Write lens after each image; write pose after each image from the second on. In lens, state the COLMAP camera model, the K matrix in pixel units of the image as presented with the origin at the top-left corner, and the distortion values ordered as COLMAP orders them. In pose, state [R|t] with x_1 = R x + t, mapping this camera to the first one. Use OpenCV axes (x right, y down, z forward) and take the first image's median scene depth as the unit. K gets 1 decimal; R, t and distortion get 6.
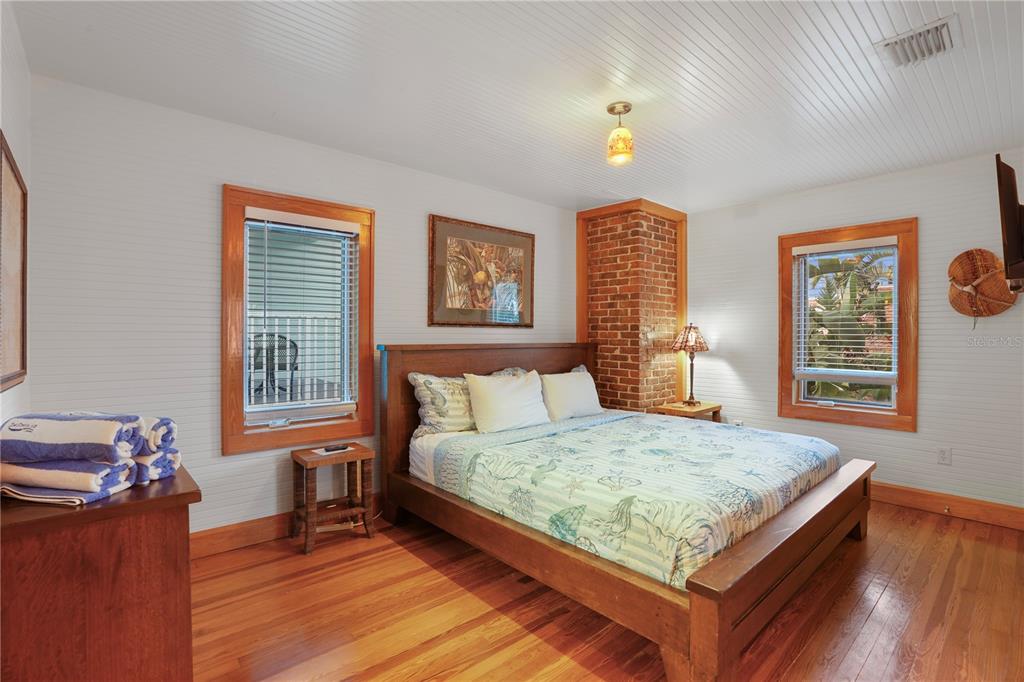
lens RADIAL K [[475.0, 0, 512.0], [0, 475.0, 341.0], [0, 0, 1]] dist [0.000877, 0.000285]
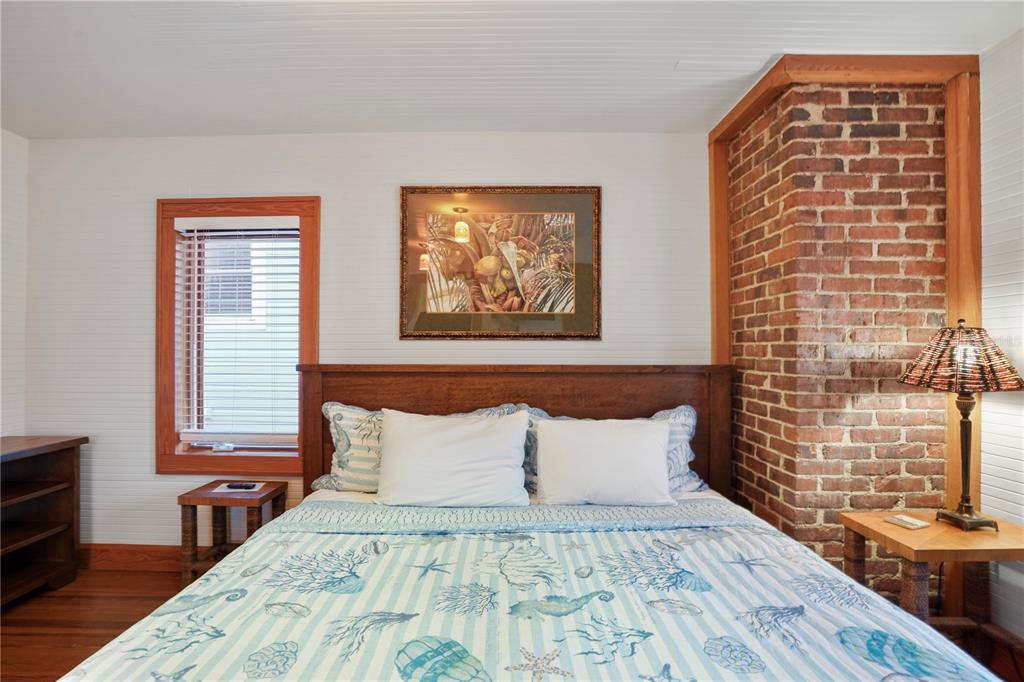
lens RADIAL K [[482.3, 0, 509.5], [0, 482.3, 355.1], [0, 0, 1]] dist [-0.010609, 0.001572]
pose [[0.747597, 0.001857, -0.664150, 0.367983], [-0.006945, 0.999963, -0.005022, -0.003348], [0.664117, 0.008366, 0.747582, 0.457616]]
